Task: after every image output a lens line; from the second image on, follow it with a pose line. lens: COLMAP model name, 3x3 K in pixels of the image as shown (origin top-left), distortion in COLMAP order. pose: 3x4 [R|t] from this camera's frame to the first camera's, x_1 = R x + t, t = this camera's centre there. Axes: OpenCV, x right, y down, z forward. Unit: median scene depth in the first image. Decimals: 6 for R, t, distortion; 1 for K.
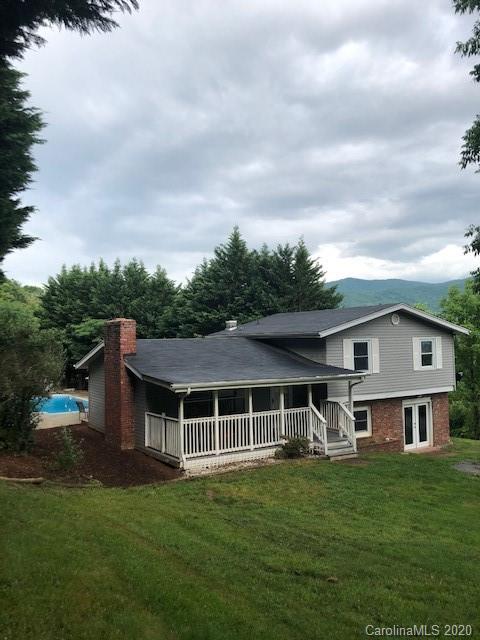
lens RADIAL K [[528.0, 0, 240.0], [0, 528.0, 320.0], [0, 0, 1]] dist [0.040266, -0.003777]
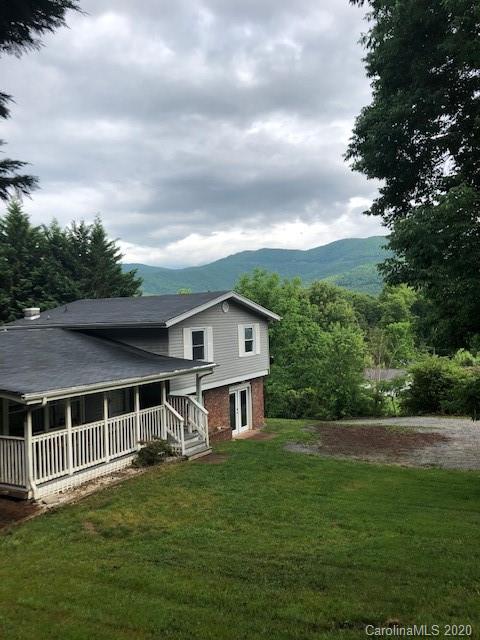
lens RADIAL K [[528.0, 0, 240.0], [0, 528.0, 320.0], [0, 0, 1]] dist [0.040266, -0.003777]
pose [[0.888734, -0.013719, 0.458218, -0.148427], [-0.001318, 0.999471, 0.032481, -0.009670], [-0.458422, -0.029471, 0.888246, 0.123401]]
